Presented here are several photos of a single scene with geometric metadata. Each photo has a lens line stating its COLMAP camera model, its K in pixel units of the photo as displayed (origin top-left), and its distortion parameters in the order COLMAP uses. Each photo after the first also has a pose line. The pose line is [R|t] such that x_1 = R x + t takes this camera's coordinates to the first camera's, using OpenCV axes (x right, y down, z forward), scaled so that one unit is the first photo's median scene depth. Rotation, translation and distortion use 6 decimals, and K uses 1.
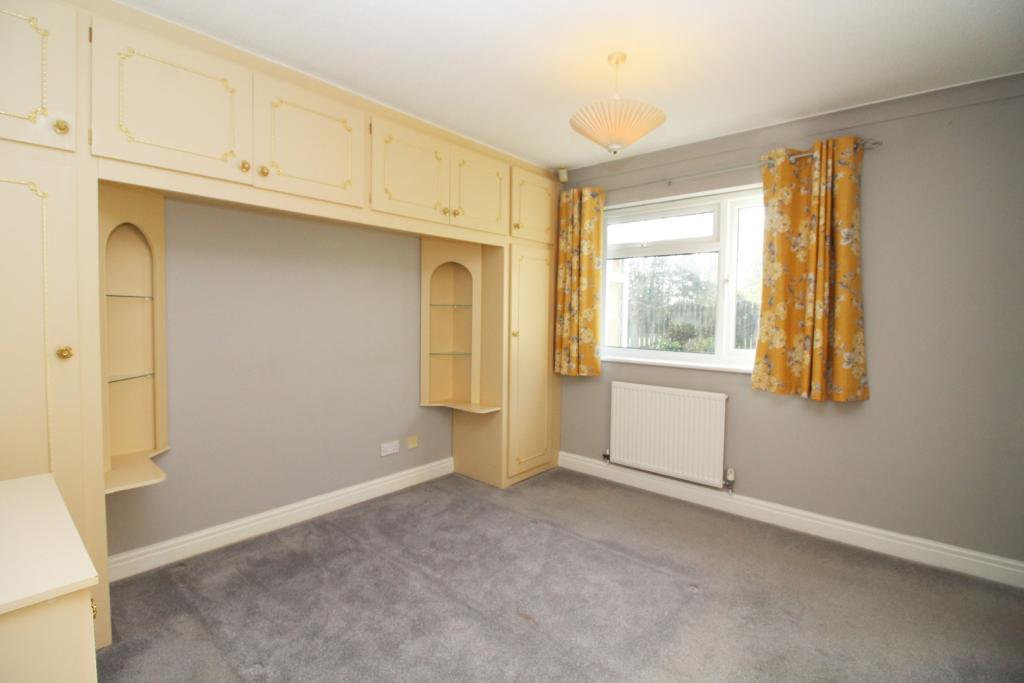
lens RADIAL K [[476.2, 0, 512.1], [0, 476.2, 330.8], [0, 0, 1]] dist [-0.016956, -0.000406]
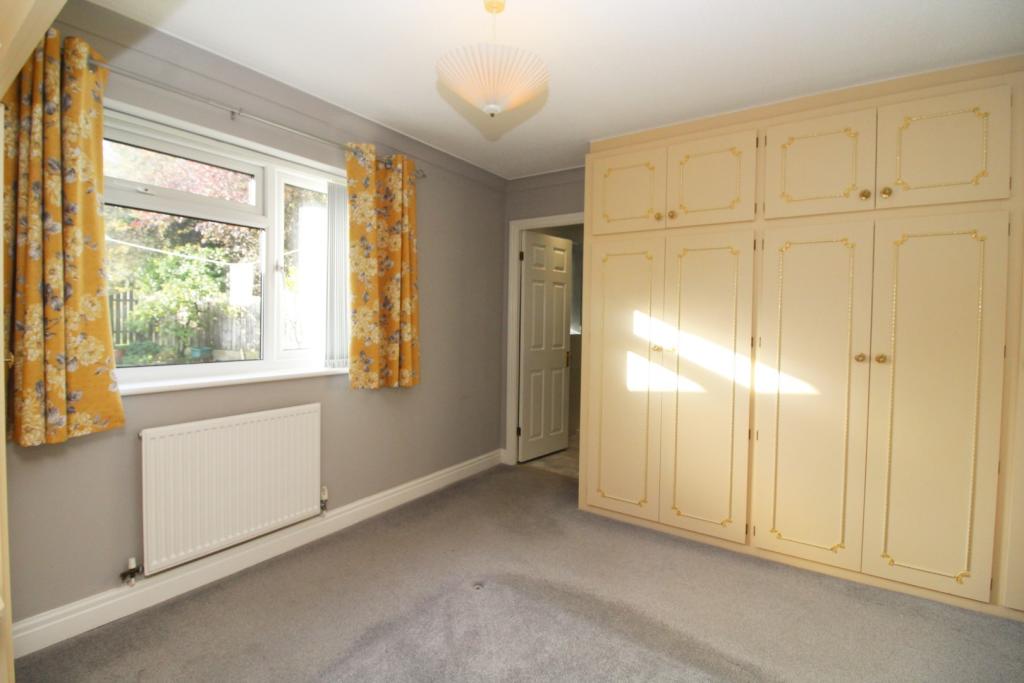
lens RADIAL K [[476.2, 0, 512.1], [0, 476.2, 330.8], [0, 0, 1]] dist [-0.016956, -0.000406]
pose [[-0.115993, -0.040892, 0.992408, -0.371594], [0.019607, 0.998863, 0.043450, -0.022479], [-0.993057, 0.024499, -0.115059, 0.639058]]
